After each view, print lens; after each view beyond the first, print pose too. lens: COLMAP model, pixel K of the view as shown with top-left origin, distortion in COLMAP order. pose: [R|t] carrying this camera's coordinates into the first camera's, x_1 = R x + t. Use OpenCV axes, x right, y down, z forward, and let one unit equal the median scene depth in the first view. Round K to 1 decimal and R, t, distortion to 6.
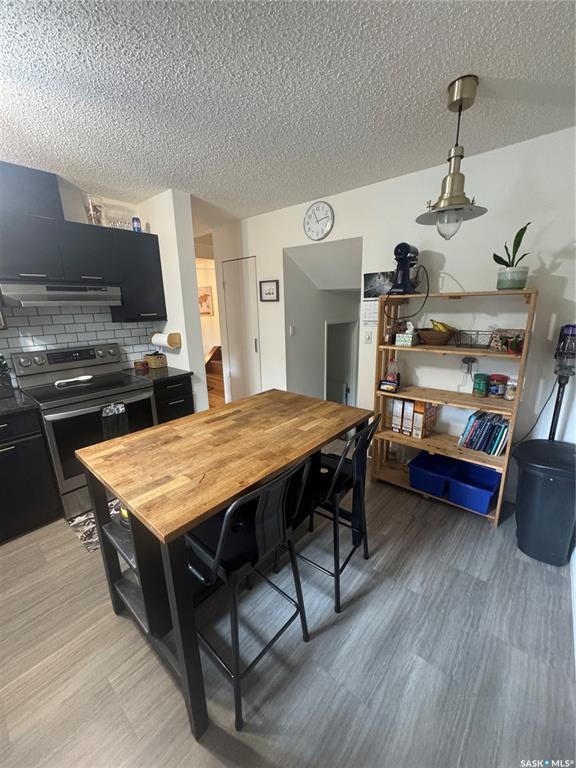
lens RADIAL K [[306.8, 0, 284.9], [0, 306.8, 383.6], [0, 0, 1]] dist [-0.004741, 0.001475]
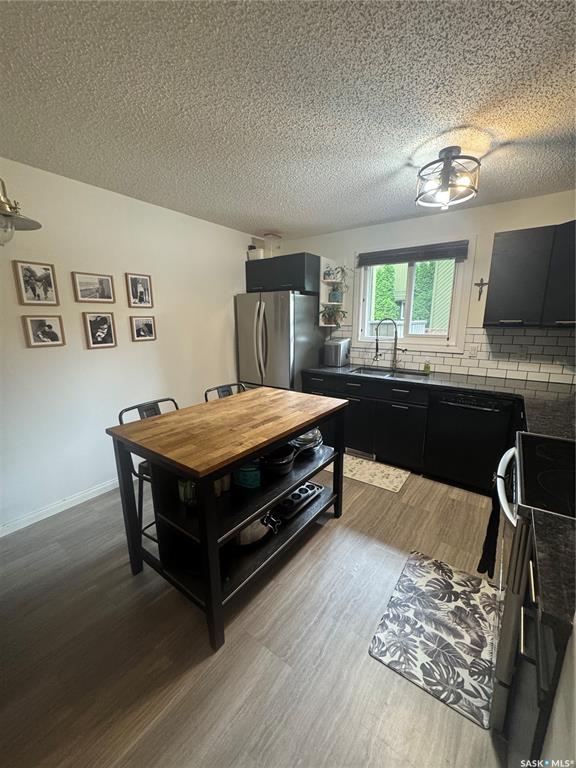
lens RADIAL K [[306.8, 0, 288.5], [0, 306.8, 379.1], [0, 0, 1]] dist [-0.004741, 0.001475]
pose [[-0.995744, 0.048125, -0.078602, -0.204301], [0.007773, 0.893656, 0.448685, -0.482467], [0.091836, 0.446164, -0.890227, 1.891527]]
